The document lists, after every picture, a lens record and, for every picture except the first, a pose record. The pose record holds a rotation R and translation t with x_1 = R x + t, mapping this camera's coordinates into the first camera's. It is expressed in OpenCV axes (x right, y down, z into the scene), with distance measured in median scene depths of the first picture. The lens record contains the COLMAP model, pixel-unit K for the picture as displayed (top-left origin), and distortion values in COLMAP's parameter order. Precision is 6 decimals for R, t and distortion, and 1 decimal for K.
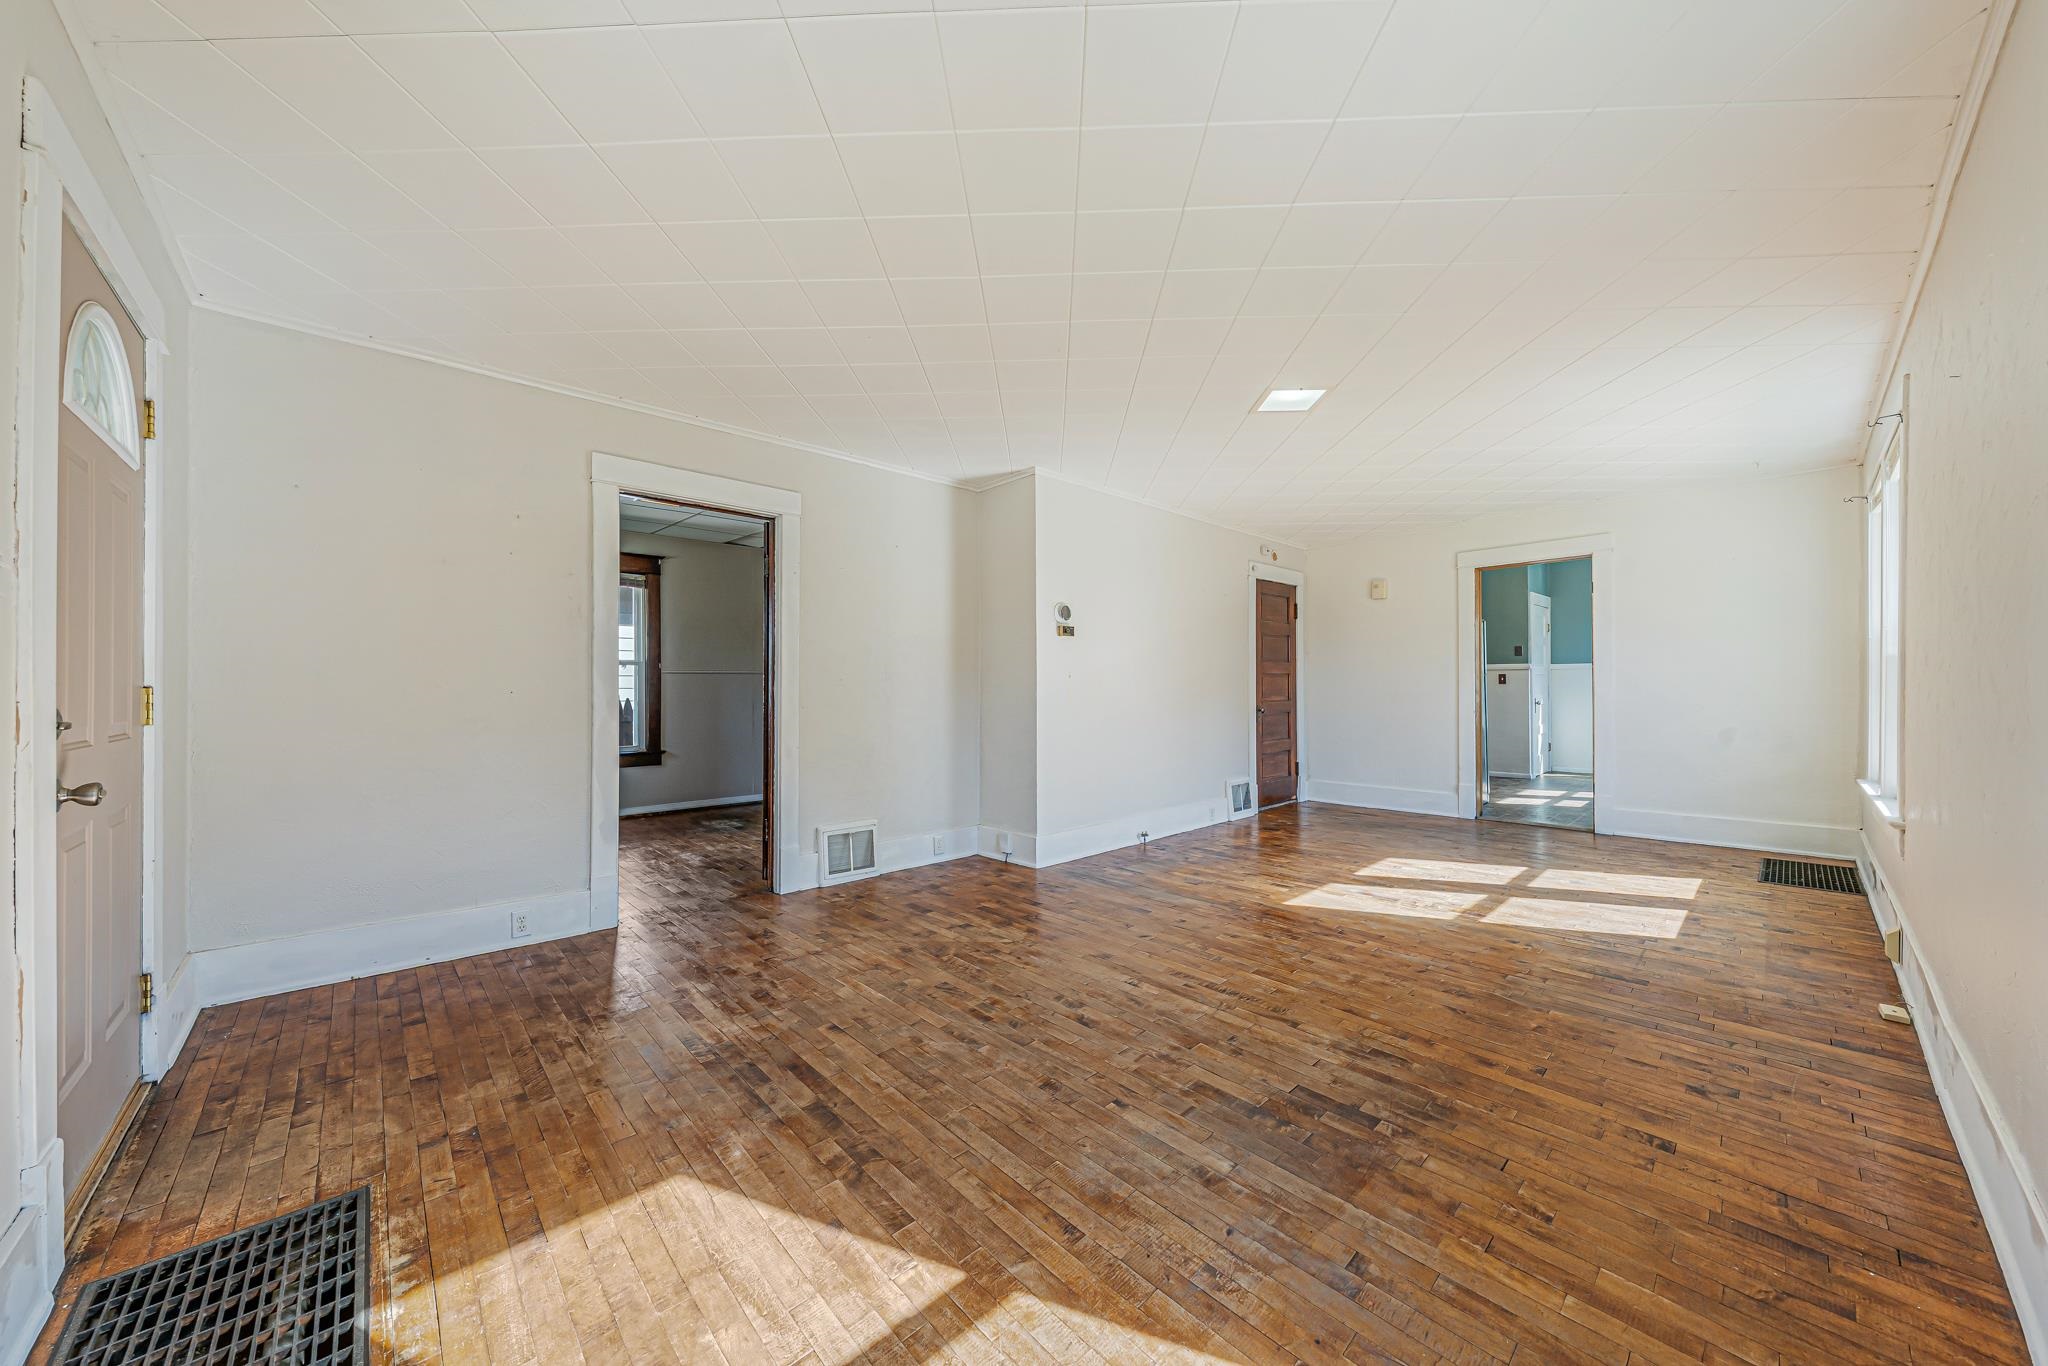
lens RADIAL K [[709.6, 0, 1022.1], [0, 709.6, 683.7], [0, 0, 1]] dist [-0.001239, -0.000359]
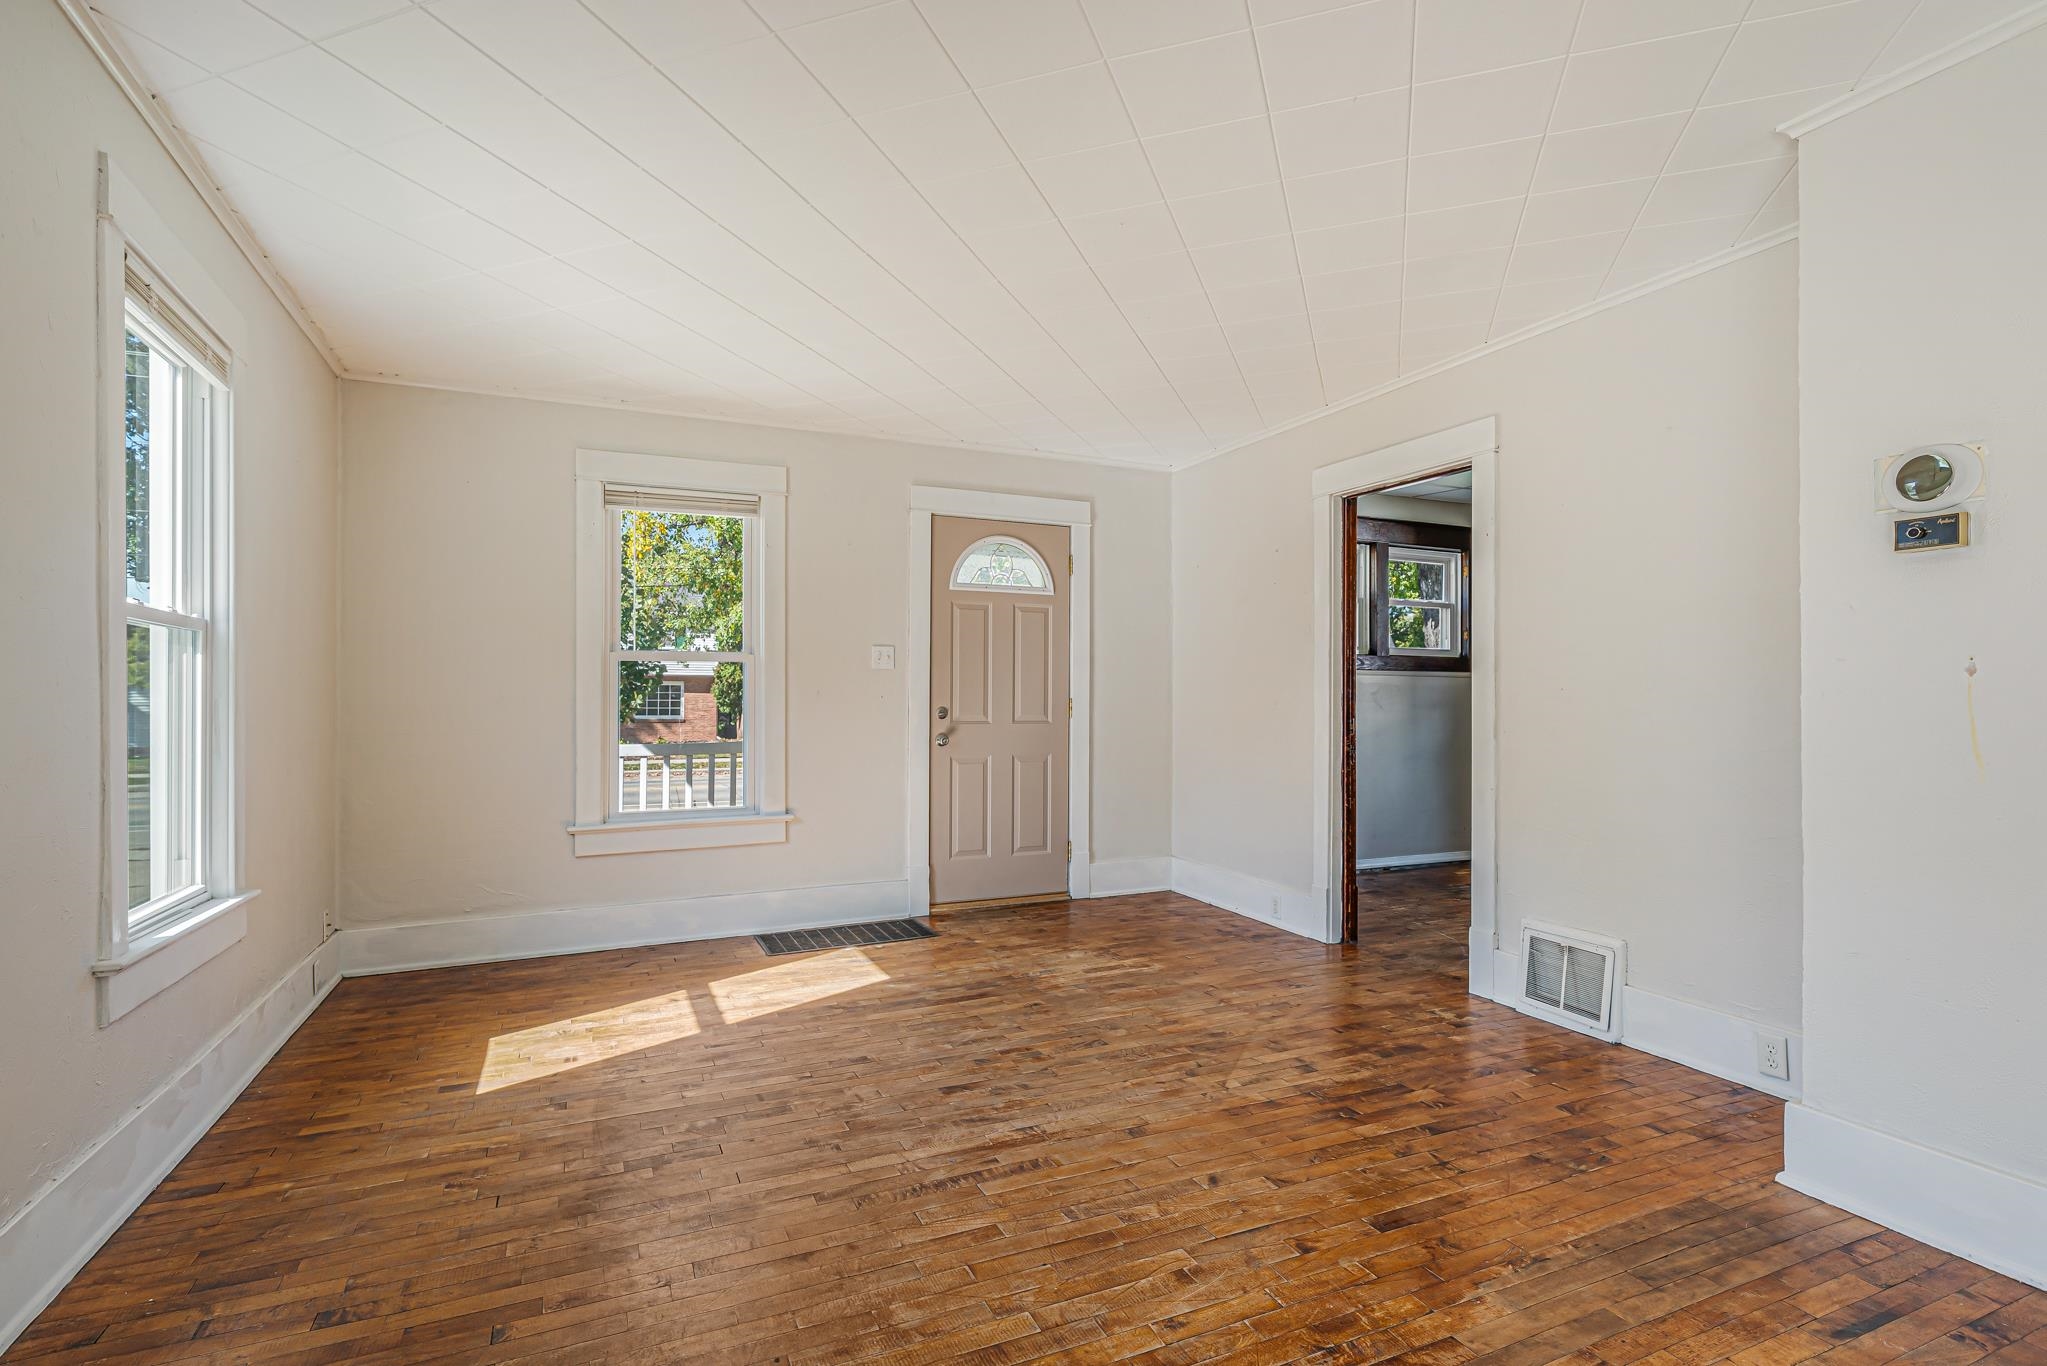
lens RADIAL K [[962.3, 0, 1030.9], [0, 962.3, 689.9], [0, 0, 1]] dist [0.002565, -0.001097]
pose [[-0.302290, -0.006672, -0.953193, 0.919983], [0.003705, 0.999960, -0.008174, -0.000526], [0.953209, -0.006002, -0.302253, 1.122333]]
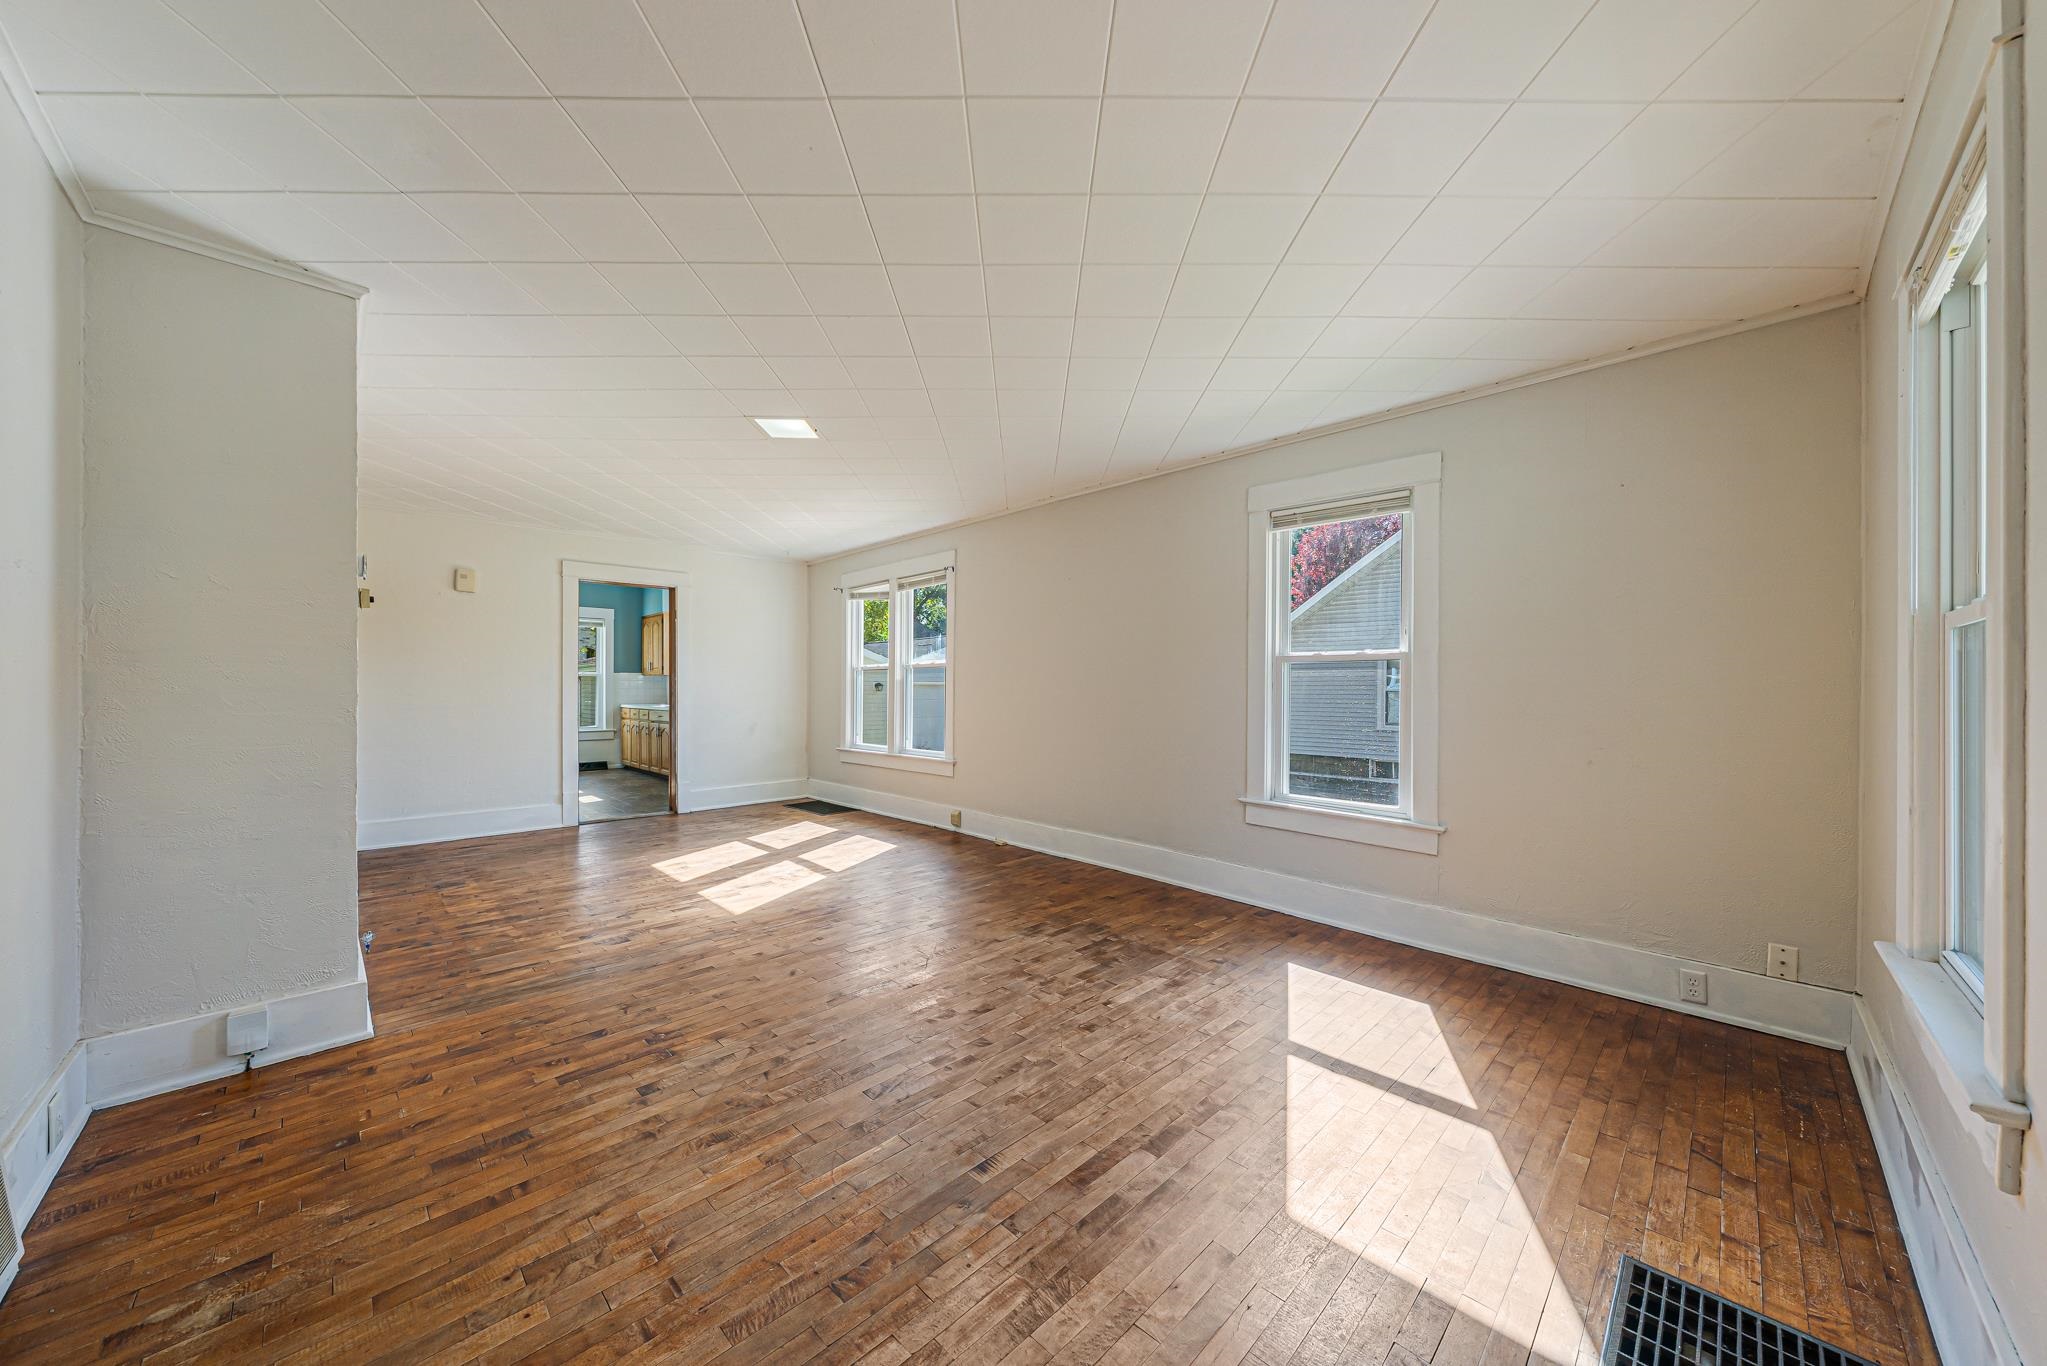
lens RADIAL K [[709.2, 0, 1024.4], [0, 709.2, 693.1], [0, 0, 1]] dist [-0.001239, -0.000359]
pose [[-0.037053, 0.000258, 0.999313, -0.774768], [-0.007976, 0.999968, -0.000554, -0.006818], [-0.999281, -0.007991, -0.037049, 0.761233]]
